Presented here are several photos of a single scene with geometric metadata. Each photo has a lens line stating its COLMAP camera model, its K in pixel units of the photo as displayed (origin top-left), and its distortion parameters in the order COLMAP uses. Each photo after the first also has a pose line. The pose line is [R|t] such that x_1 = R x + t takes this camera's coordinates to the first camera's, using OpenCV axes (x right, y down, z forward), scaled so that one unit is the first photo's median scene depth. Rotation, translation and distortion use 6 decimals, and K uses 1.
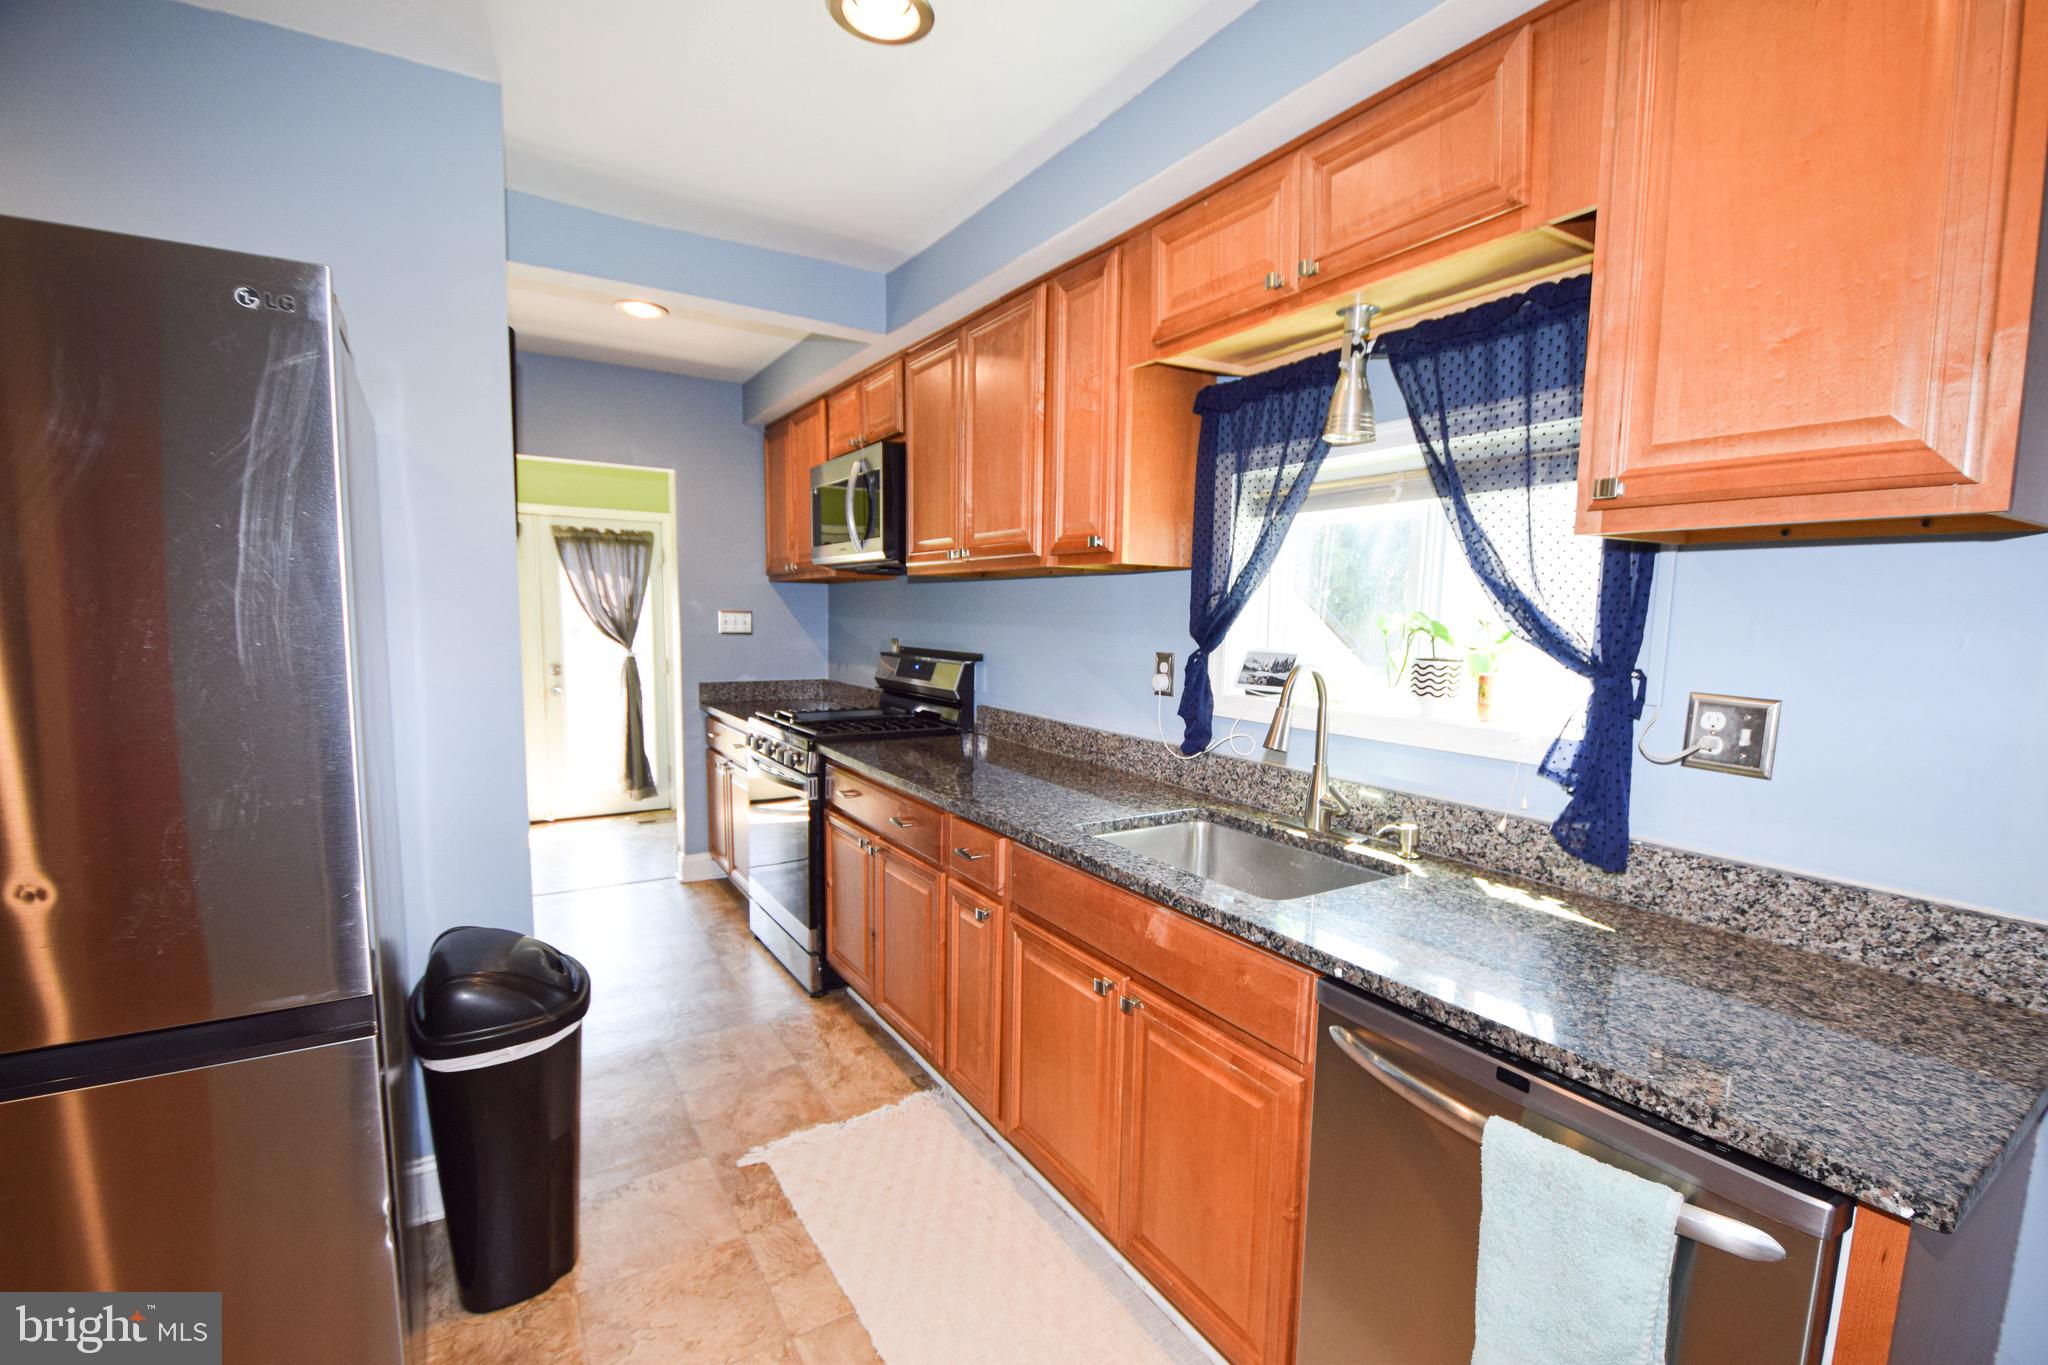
lens RADIAL K [[892.2, 0, 1039.2], [0, 892.2, 697.0], [0, 0, 1]] dist [-0.005874, -0.009702]
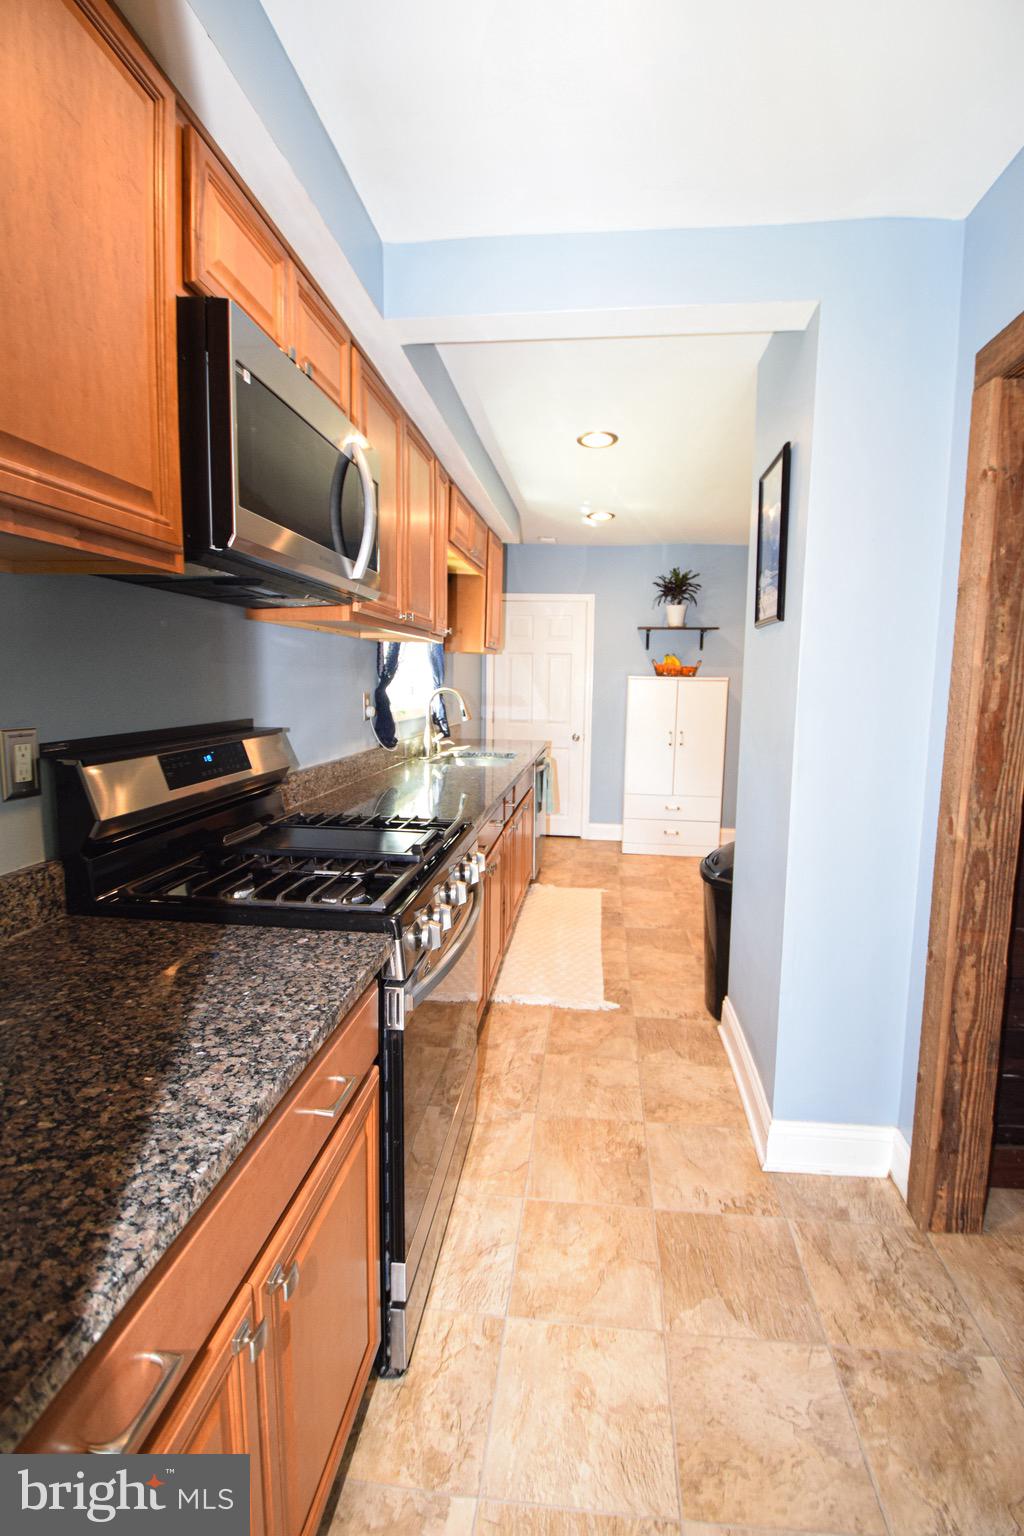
lens RADIAL K [[669.2, 0, 519.0], [0, 669.2, 757.6], [0, 0, 1]] dist [-0.005874, -0.009702]
pose [[-0.772922, -0.093334, 0.627599, -0.761476], [0.048956, 0.977401, 0.205648, -0.158784], [-0.632610, 0.189675, -0.750885, 1.605694]]
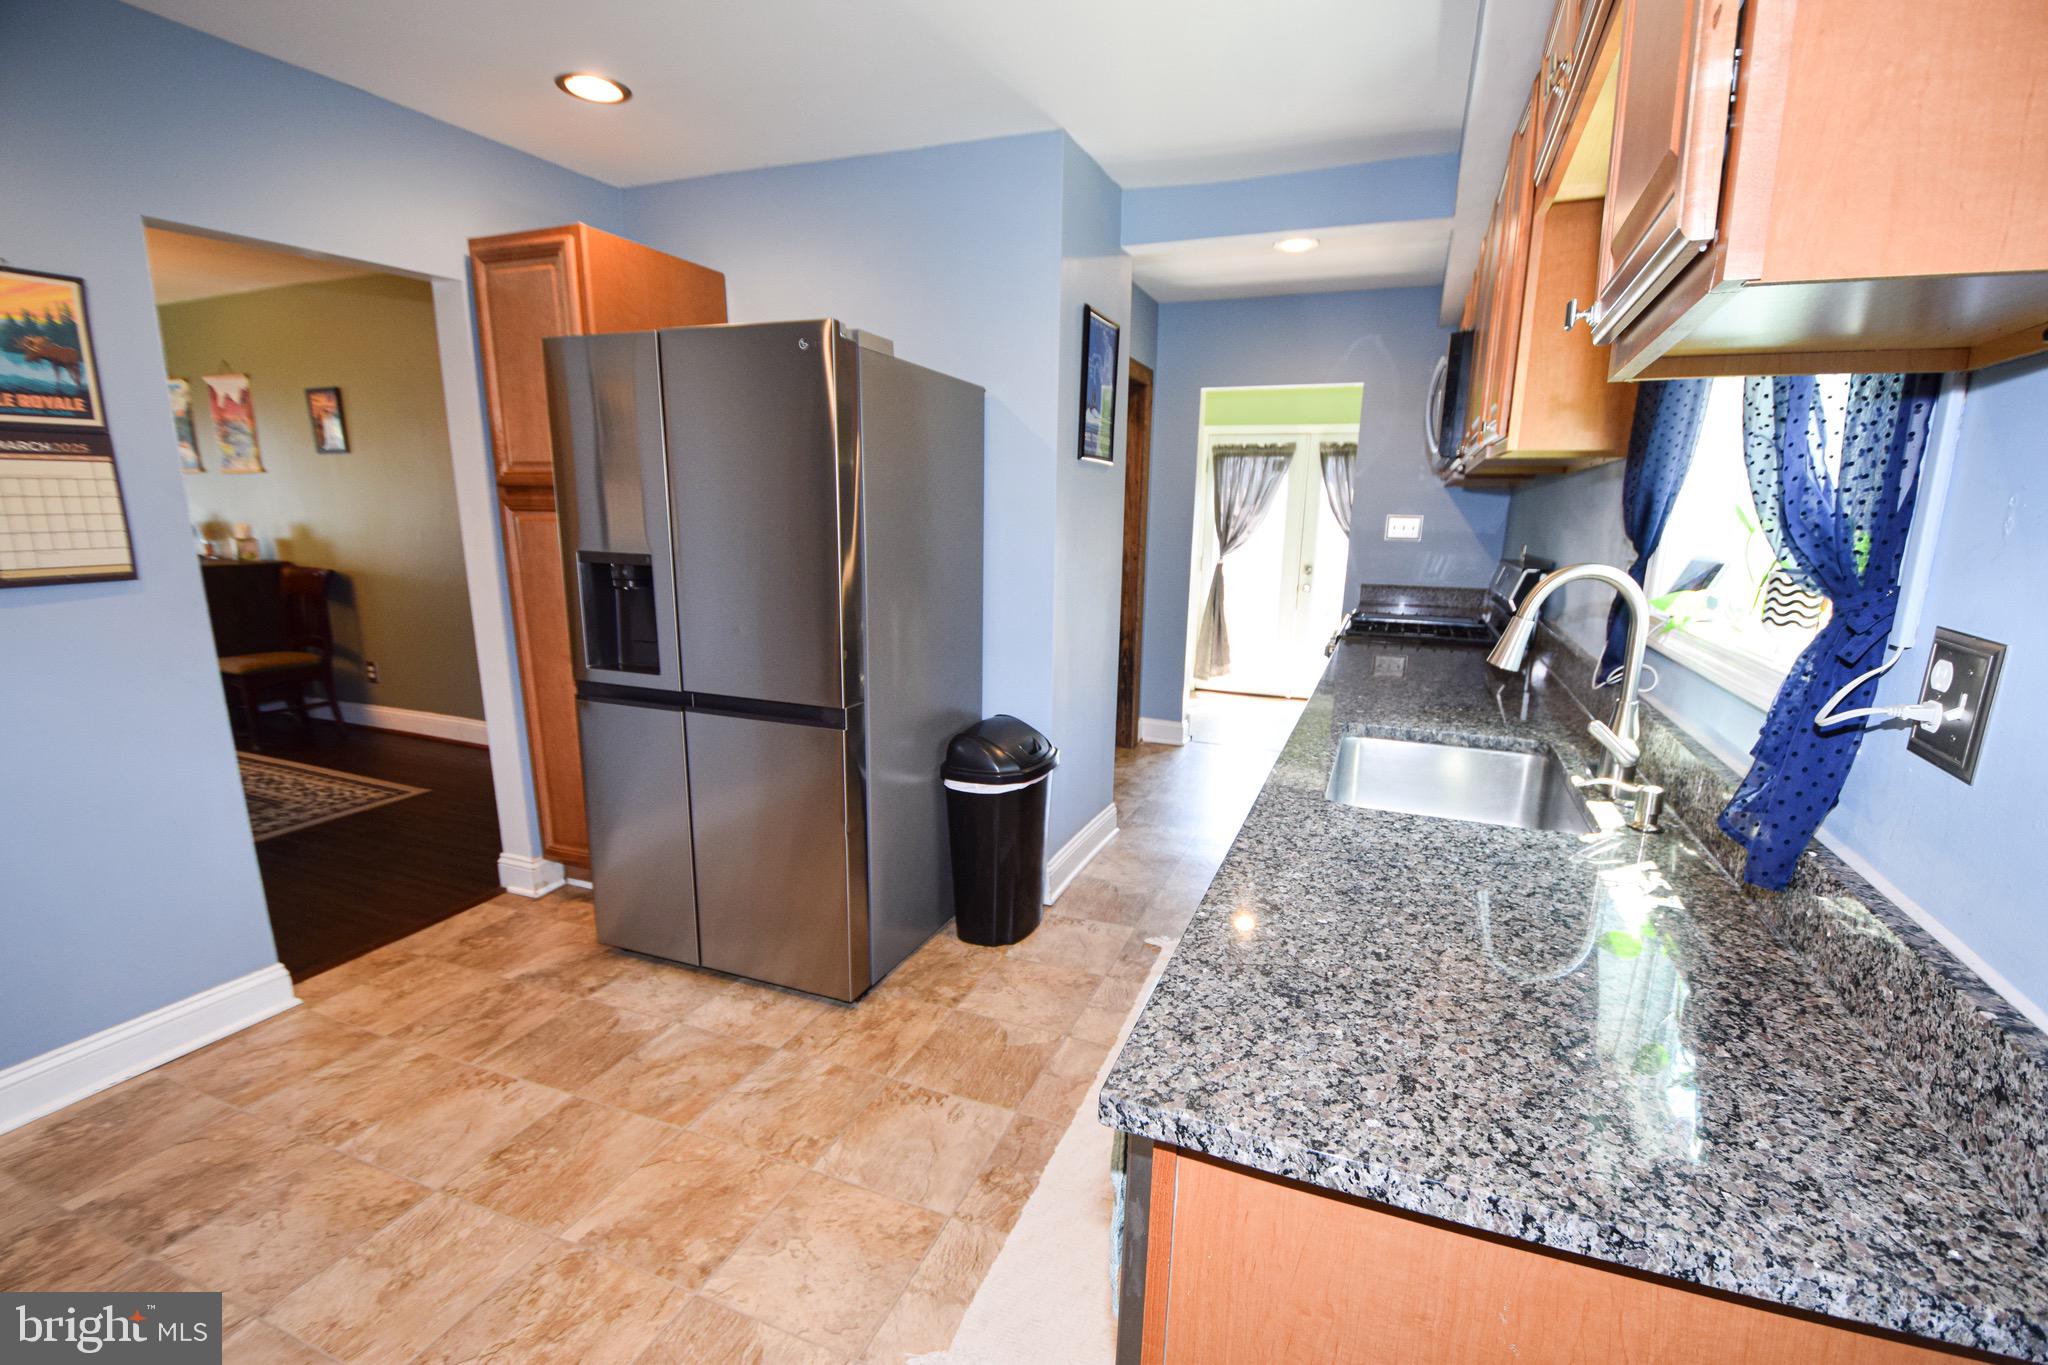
lens RADIAL K [[892.2, 0, 1059.3], [0, 892.2, 698.2], [0, 0, 1]] dist [-0.005874, -0.009702]
pose [[0.591297, 0.159279, -0.790568, 0.770706], [-0.083516, 0.987125, 0.136415, 0.009672], [0.802118, -0.014637, 0.596986, 0.166414]]
